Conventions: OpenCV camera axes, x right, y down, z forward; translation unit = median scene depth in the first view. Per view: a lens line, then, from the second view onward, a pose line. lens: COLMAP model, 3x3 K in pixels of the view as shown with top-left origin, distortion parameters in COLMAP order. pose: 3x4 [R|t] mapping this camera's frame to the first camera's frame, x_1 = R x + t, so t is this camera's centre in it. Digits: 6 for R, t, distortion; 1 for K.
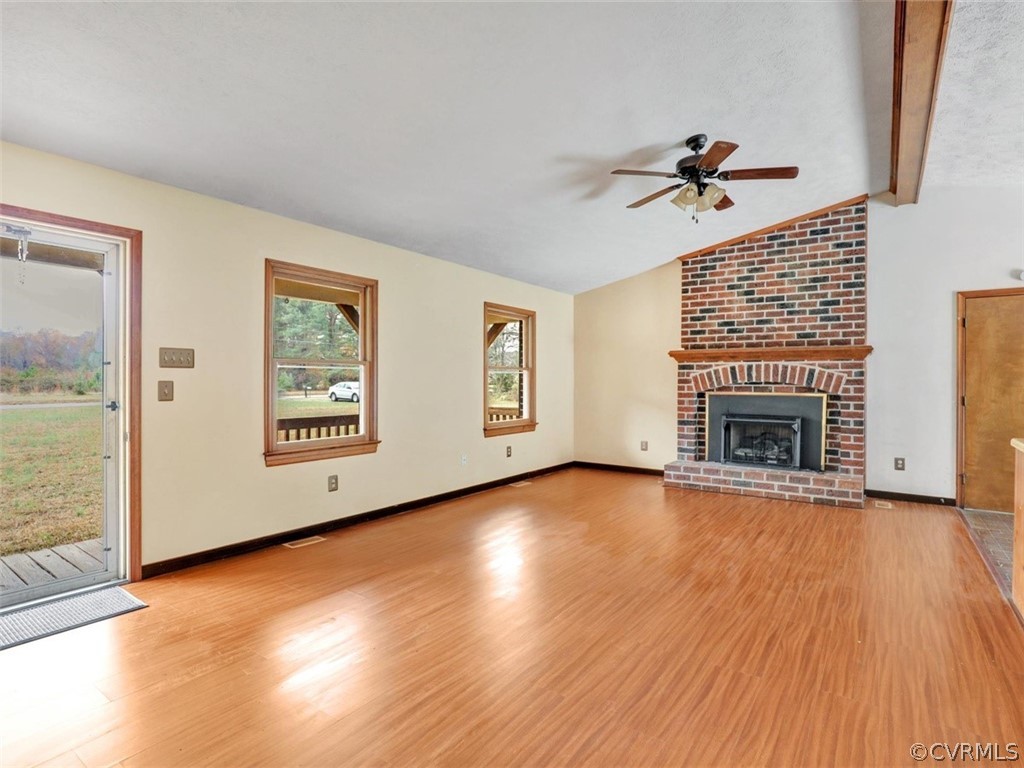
lens RADIAL K [[539.0, 0, 517.2], [0, 539.0, 384.2], [0, 0, 1]] dist [-0.023656, 0.002872]
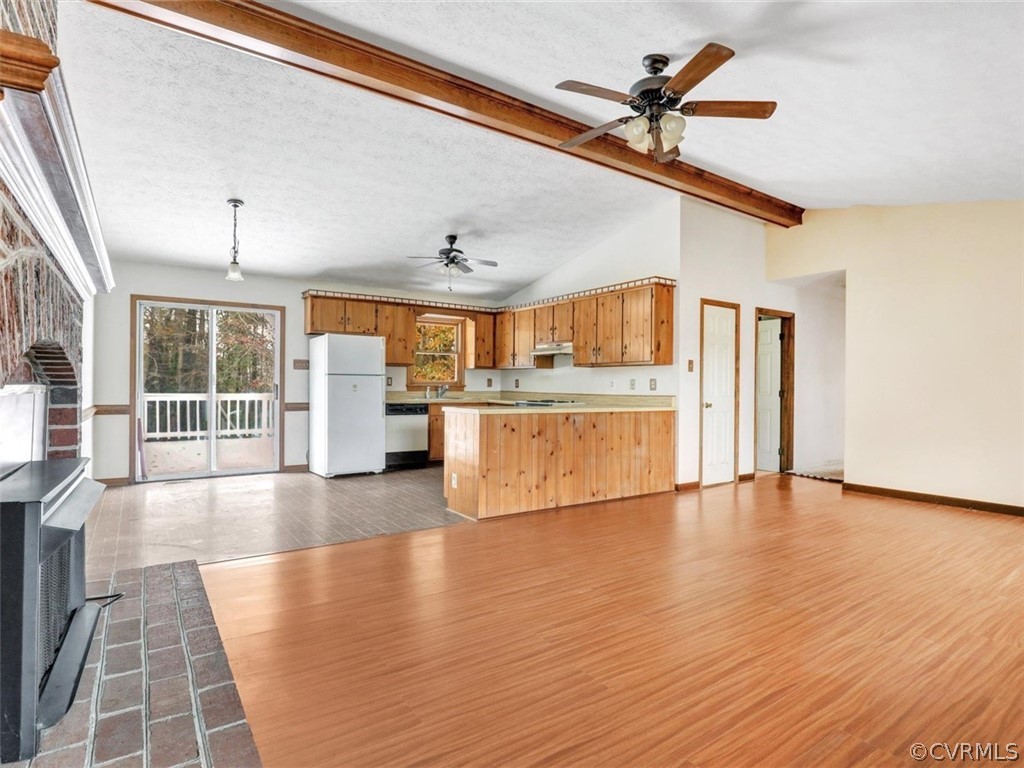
lens RADIAL K [[539.0, 0, 517.8], [0, 539.0, 385.1], [0, 0, 1]] dist [-0.023656, 0.002872]
pose [[-0.937365, -0.011783, 0.348150, 0.159228], [-0.009951, 0.999926, 0.007048, 0.012499], [-0.348207, 0.003142, -0.937412, 1.175549]]
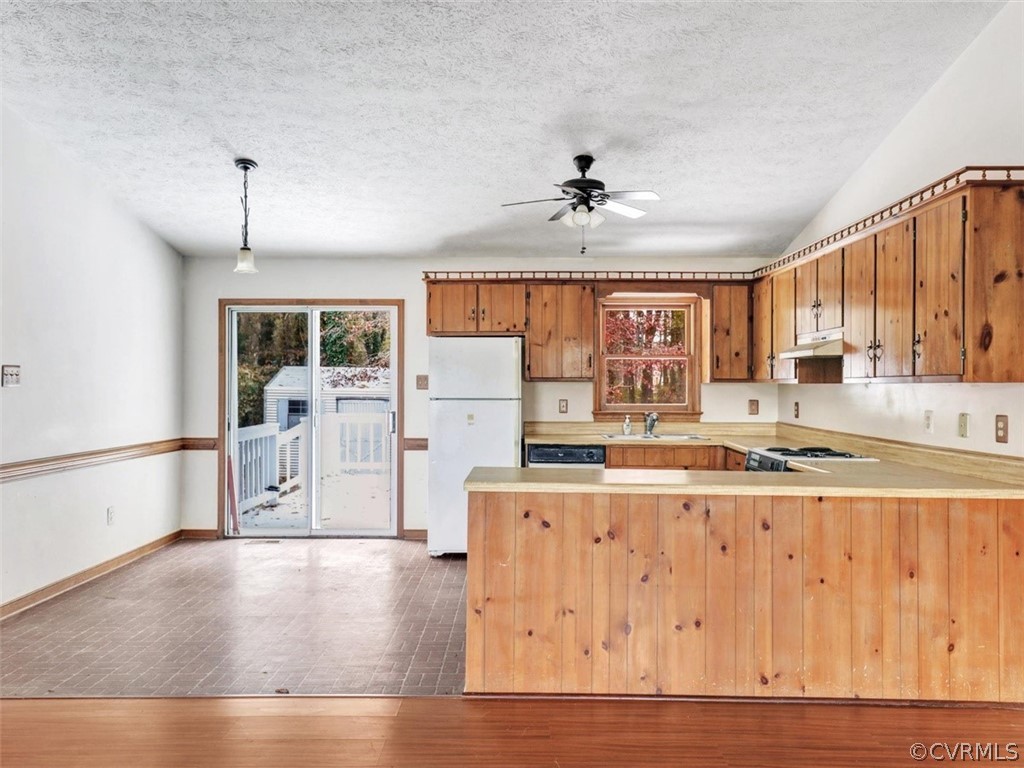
lens RADIAL K [[773.9, 0, 518.7], [0, 773.9, 383.0], [0, 0, 1]] dist [0.026045, -0.005745]
pose [[-0.567030, -0.002200, 0.823694, -0.015407], [-0.000412, 0.999997, 0.002387, -0.021018], [-0.823697, 0.001014, -0.567029, 0.785556]]
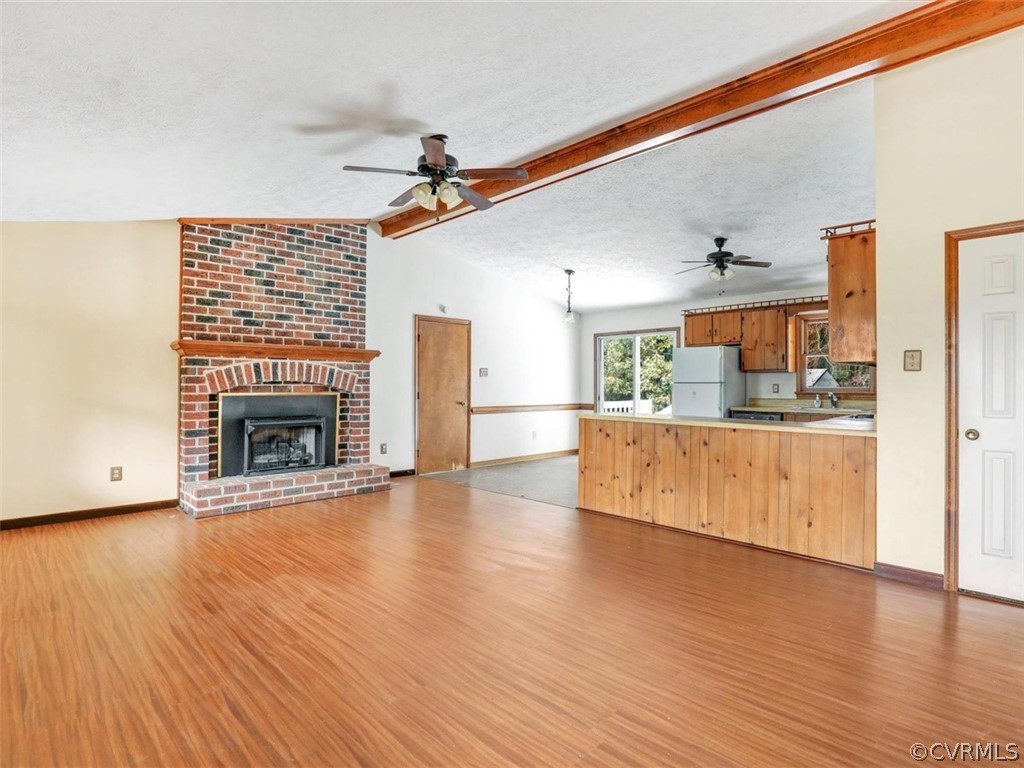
lens RADIAL K [[539.0, 0, 522.7], [0, 539.0, 382.1], [0, 0, 1]] dist [-0.023656, 0.002872]
pose [[0.170755, 0.002232, 0.985311, -0.406317], [0.005380, 0.999980, -0.003198, 0.002660], [-0.985299, 0.005847, 0.170739, 0.438668]]
